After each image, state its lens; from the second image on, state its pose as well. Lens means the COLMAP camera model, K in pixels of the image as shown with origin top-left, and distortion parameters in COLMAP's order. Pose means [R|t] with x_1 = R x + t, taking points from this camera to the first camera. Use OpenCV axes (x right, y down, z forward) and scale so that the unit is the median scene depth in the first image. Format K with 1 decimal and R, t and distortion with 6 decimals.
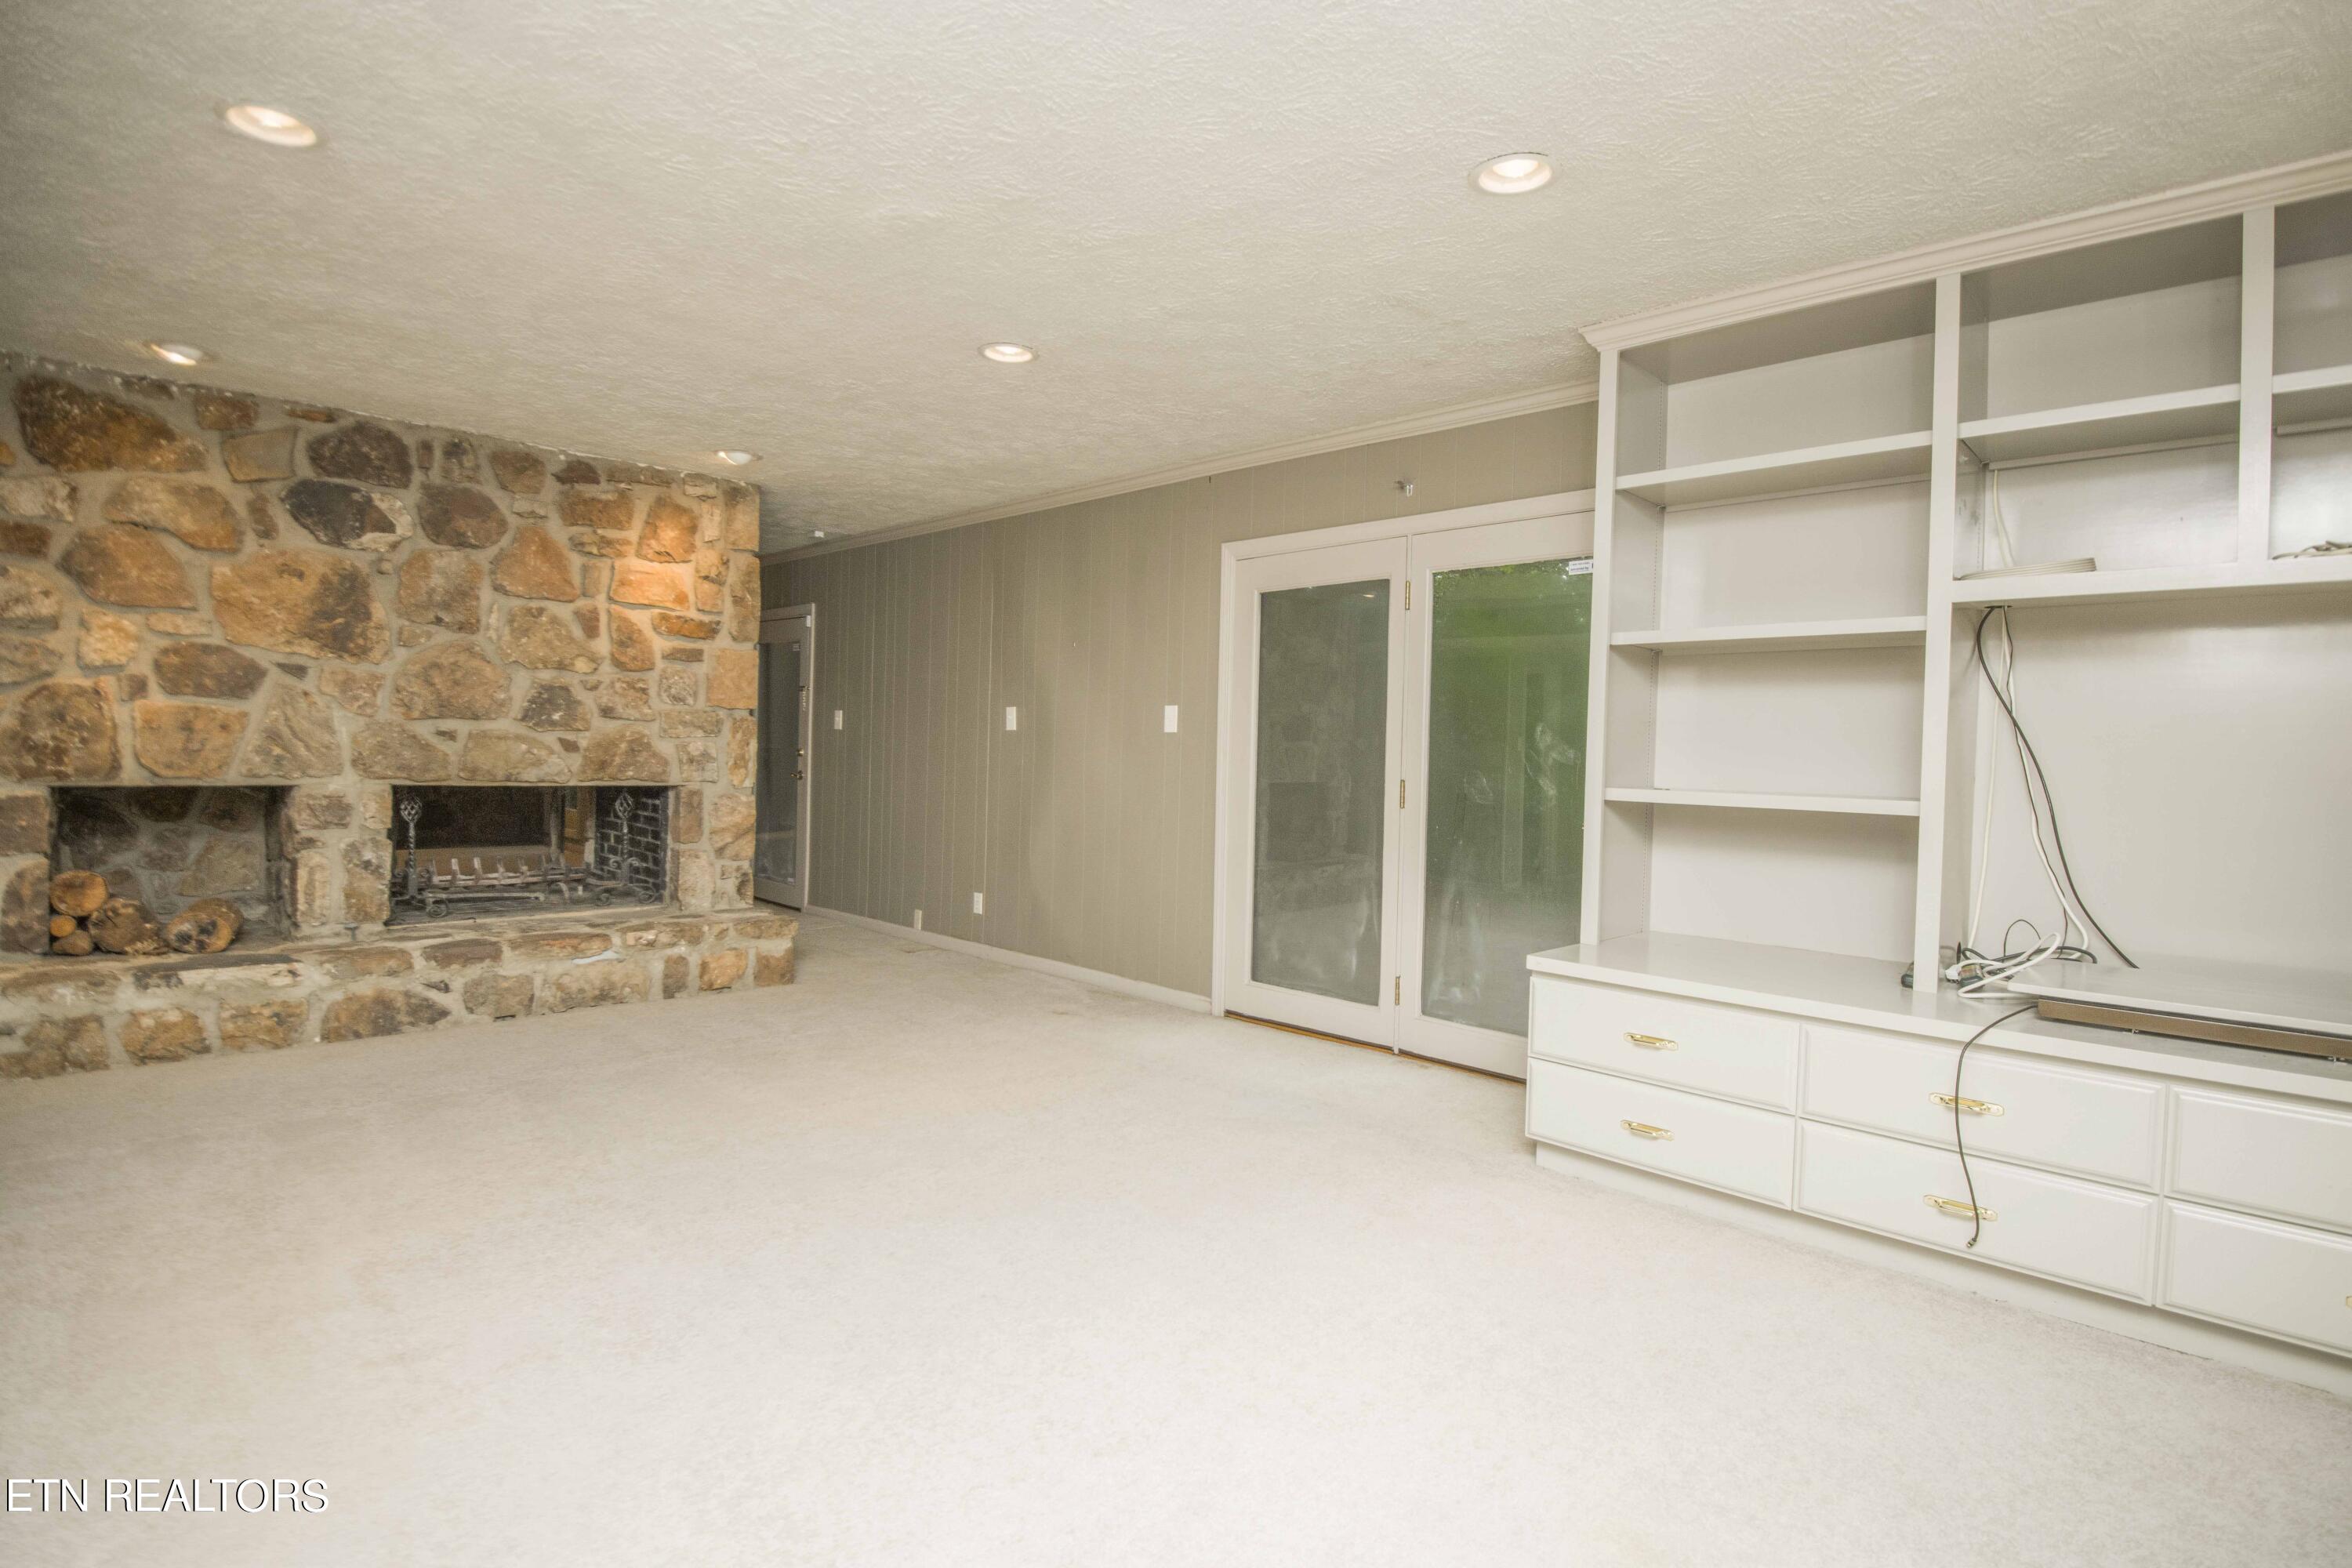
lens RADIAL K [[1127.3, 0, 1193.7], [0, 1127.3, 777.3], [0, 0, 1]] dist [-0.001976, -0.024703]
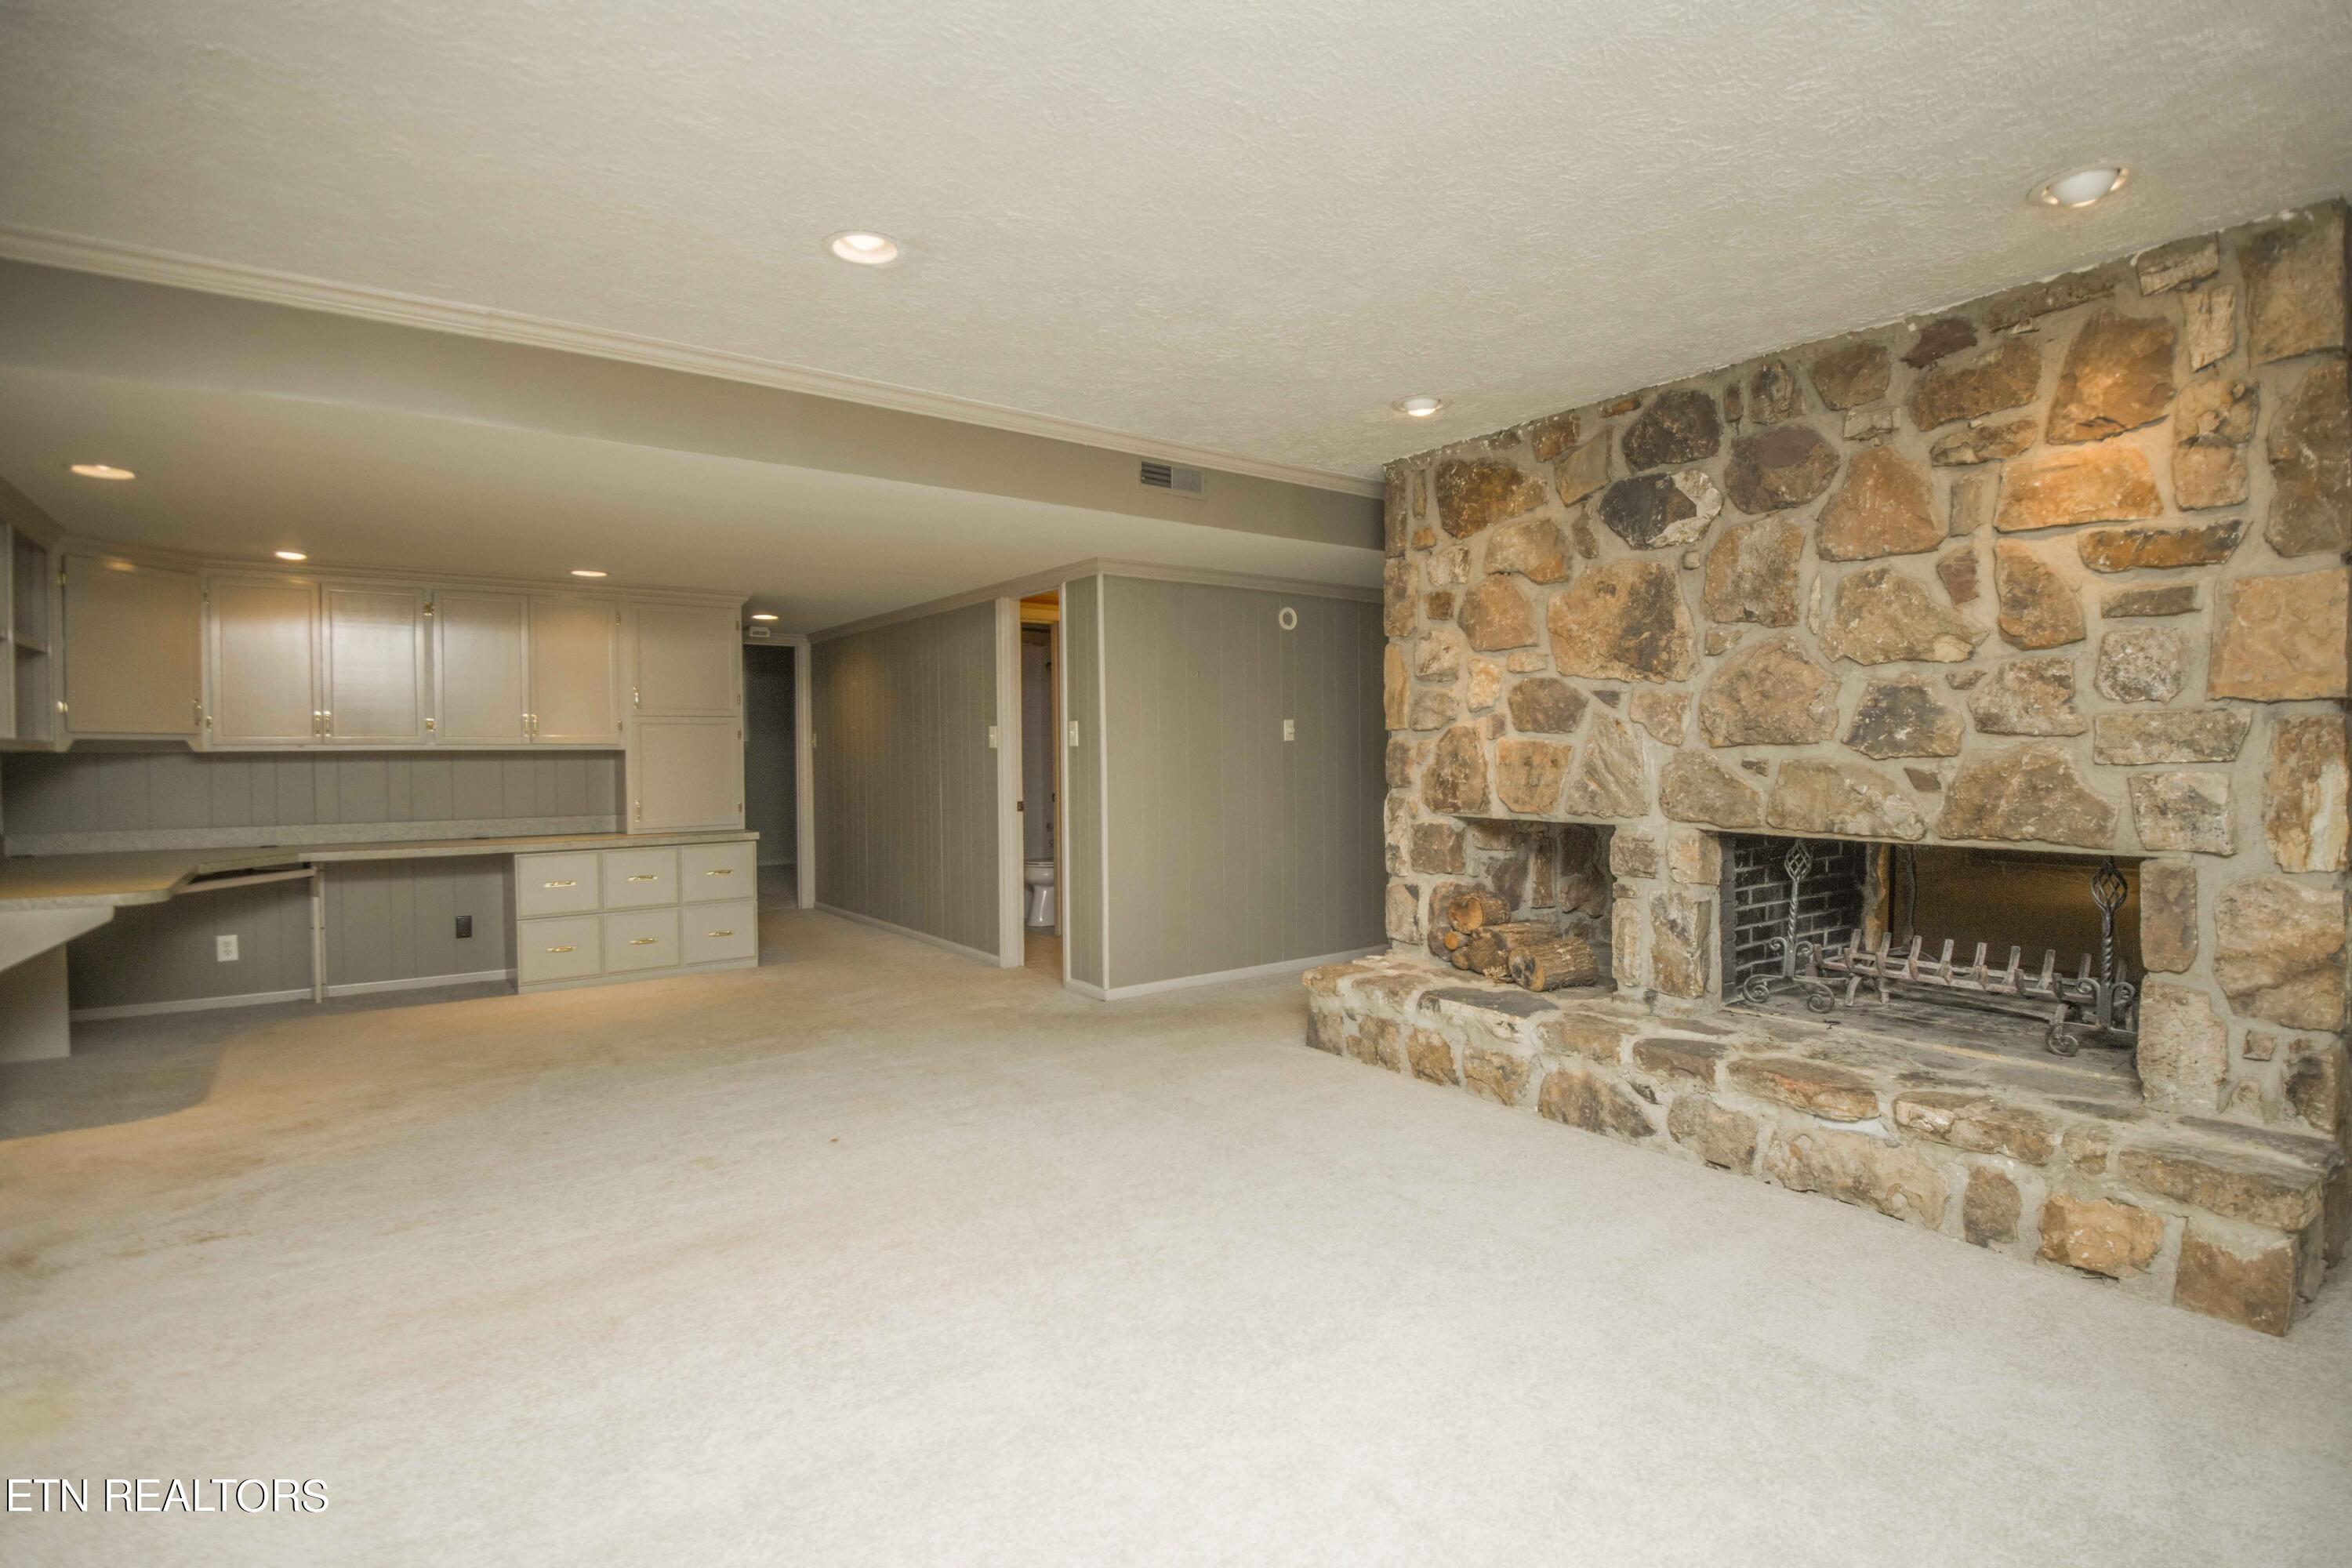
lens RADIAL K [[1125.4, 0, 1189.3], [0, 1125.4, 777.9], [0, 0, 1]] dist [-0.002651, -0.024565]
pose [[-0.157149, -0.002610, -0.987571, 0.135437], [-0.024241, 0.999705, 0.001215, -0.022589], [0.987277, 0.024130, -0.157166, 0.765256]]
